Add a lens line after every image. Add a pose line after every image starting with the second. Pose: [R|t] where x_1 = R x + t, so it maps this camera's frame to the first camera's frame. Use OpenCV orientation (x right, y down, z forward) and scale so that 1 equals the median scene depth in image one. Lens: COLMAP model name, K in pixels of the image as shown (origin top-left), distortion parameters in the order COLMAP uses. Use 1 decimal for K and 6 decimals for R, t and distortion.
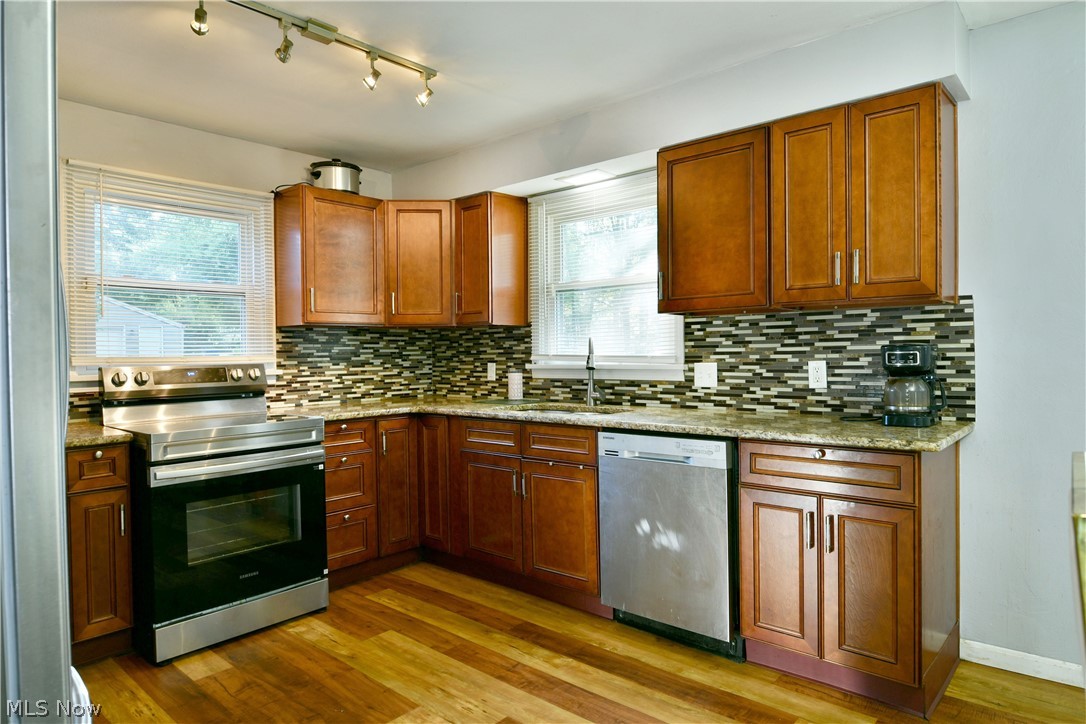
lens RADIAL K [[659.4, 0, 510.6], [0, 659.4, 364.1], [0, 0, 1]] dist [-0.007073, -0.002281]
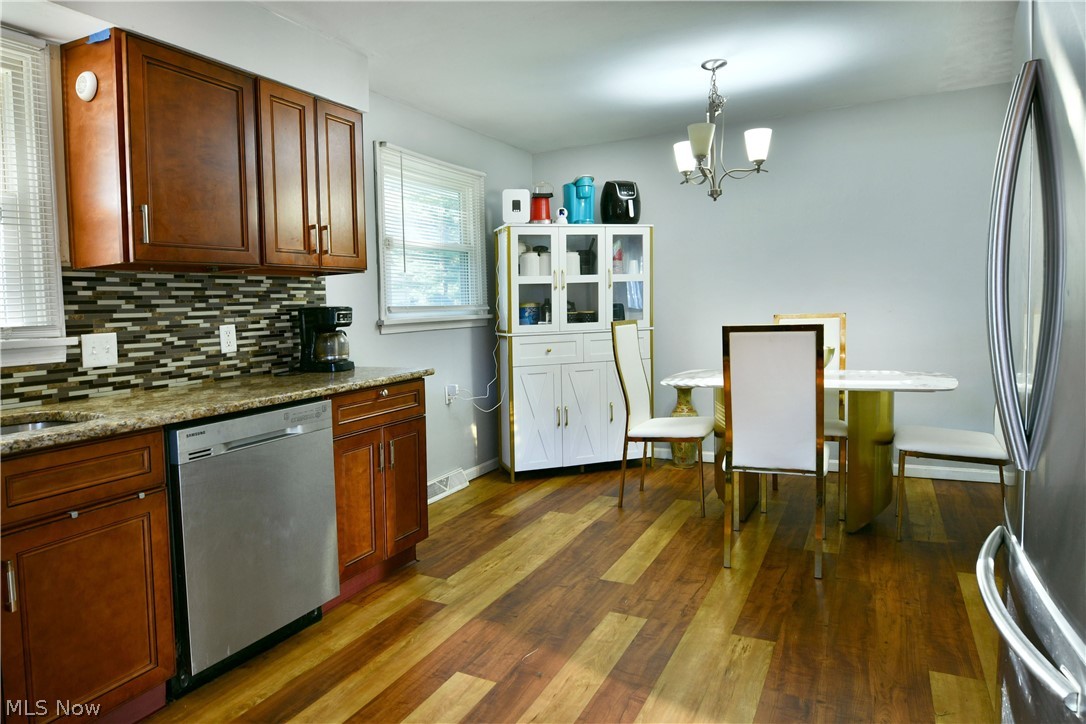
lens RADIAL K [[659.4, 0, 541.4], [0, 659.4, 361.1], [0, 0, 1]] dist [-0.007073, -0.002281]
pose [[-0.277515, -0.054575, 0.959170, -0.593898], [0.058092, 0.995605, 0.073456, 0.003633], [-0.958963, 0.076106, -0.273125, 0.789378]]
